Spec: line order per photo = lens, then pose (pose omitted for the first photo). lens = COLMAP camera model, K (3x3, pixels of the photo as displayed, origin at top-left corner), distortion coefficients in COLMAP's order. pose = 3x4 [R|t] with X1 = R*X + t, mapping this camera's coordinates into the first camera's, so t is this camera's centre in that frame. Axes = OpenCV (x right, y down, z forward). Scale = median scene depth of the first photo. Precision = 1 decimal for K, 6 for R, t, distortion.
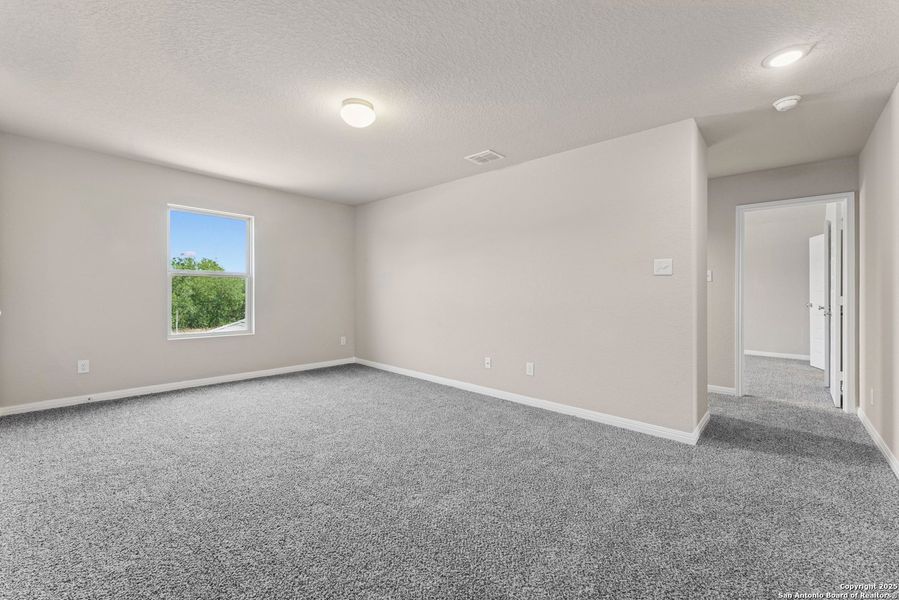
lens RADIAL K [[368.5, 0, 447.9], [0, 368.5, 295.5], [0, 0, 1]] dist [-0.001256, -0.000343]
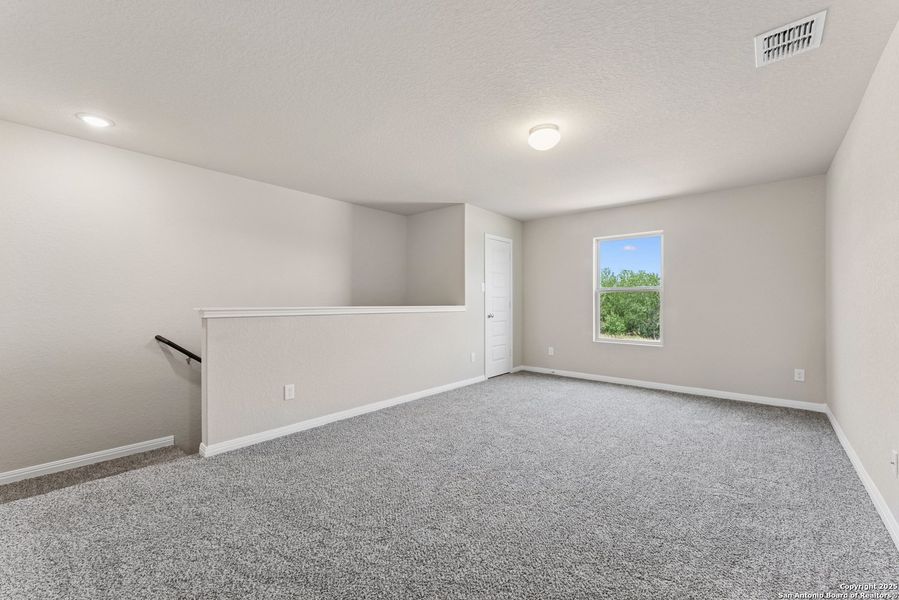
lens RADIAL K [[363.5, 0, 449.2], [0, 363.5, 311.8], [0, 0, 1]] dist [-0.000825, 0.000009]
pose [[0.020937, 0.015733, -0.999657, 0.541972], [0.000705, 0.999876, 0.015751, -0.006410], [0.999781, -0.001034, 0.020923, 0.463241]]
